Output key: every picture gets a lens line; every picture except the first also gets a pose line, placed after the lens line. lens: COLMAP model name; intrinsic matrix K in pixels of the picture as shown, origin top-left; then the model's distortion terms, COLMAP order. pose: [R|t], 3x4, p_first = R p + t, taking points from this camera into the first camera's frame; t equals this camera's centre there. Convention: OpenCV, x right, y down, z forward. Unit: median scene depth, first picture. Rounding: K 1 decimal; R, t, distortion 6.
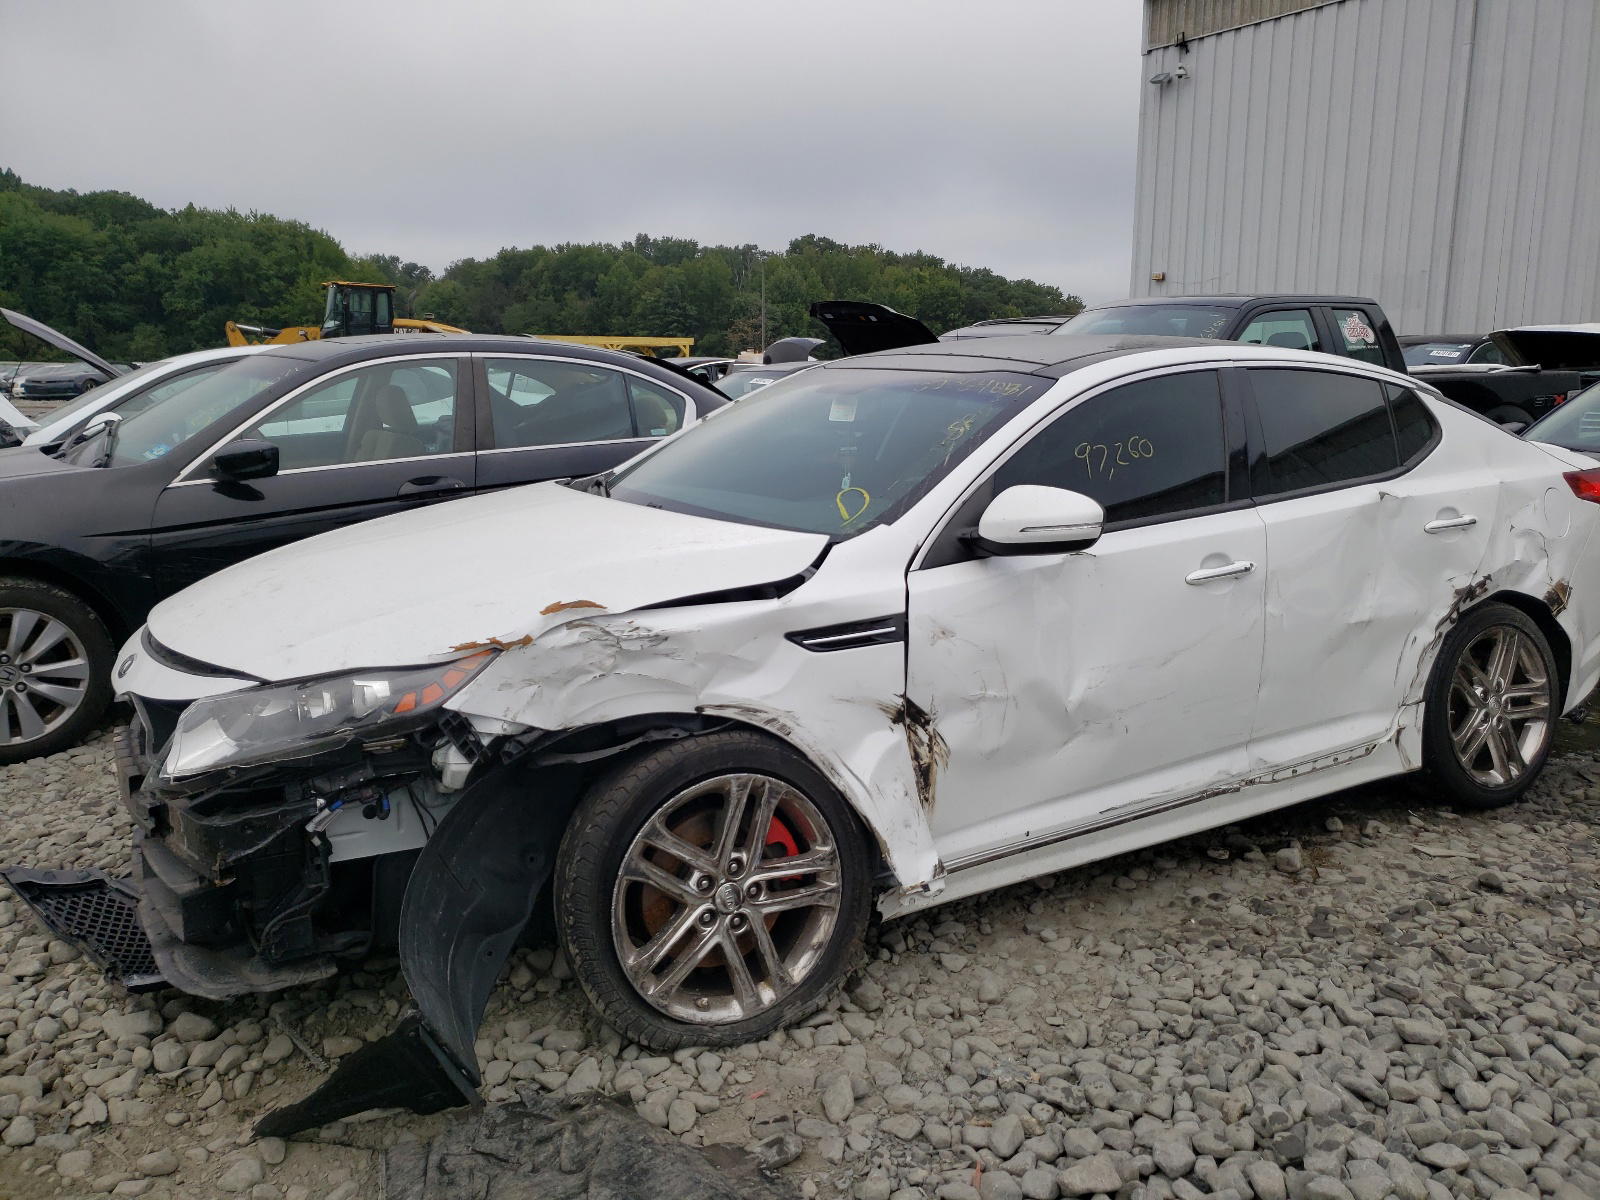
lens RADIAL K [[1061.0, 0, 888.7], [0, 1061.0, 598.8], [0, 0, 1]] dist [0.051048, -0.031948]
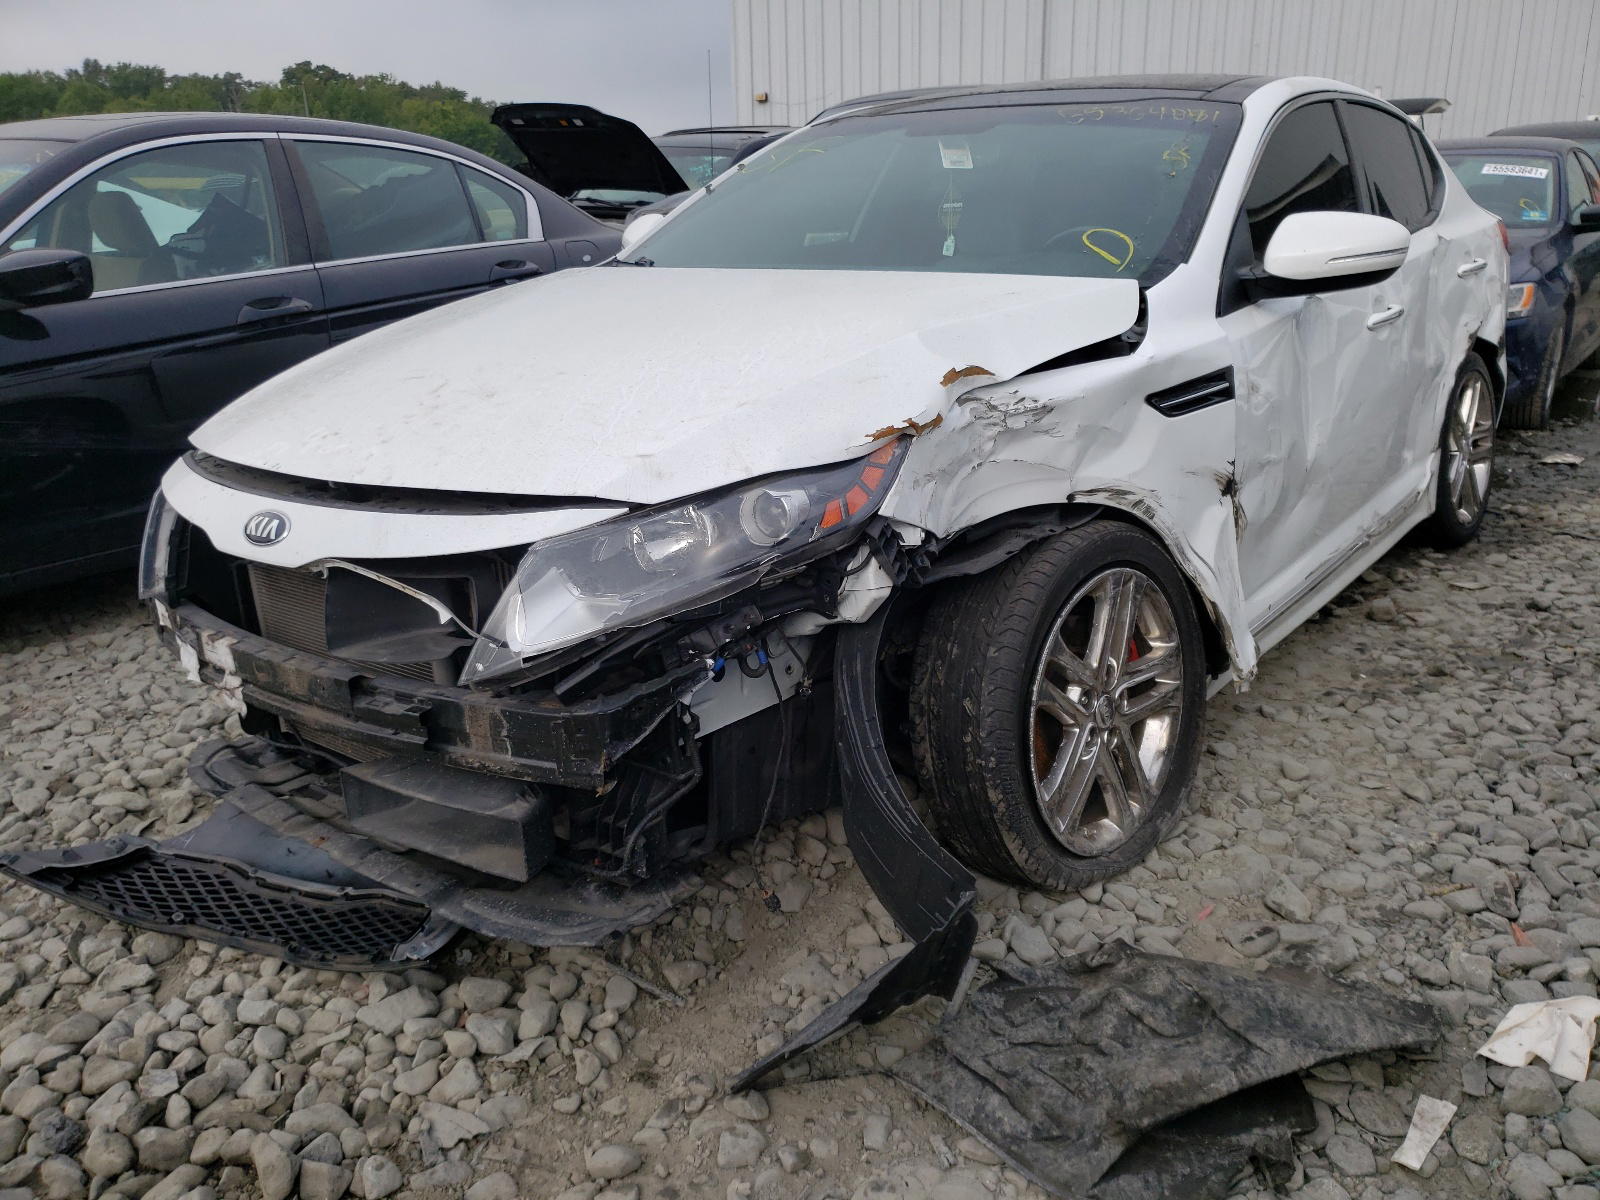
lens RADIAL K [[1061.0, 0, 888.7], [0, 1061.0, 598.8], [0, 0, 1]] dist [0.051048, -0.031948]
pose [[0.953956, -0.136498, 0.267087, -0.552355], [0.095241, 0.982217, 0.161802, 0.035353], [-0.284423, -0.128915, 0.949992, 0.253234]]
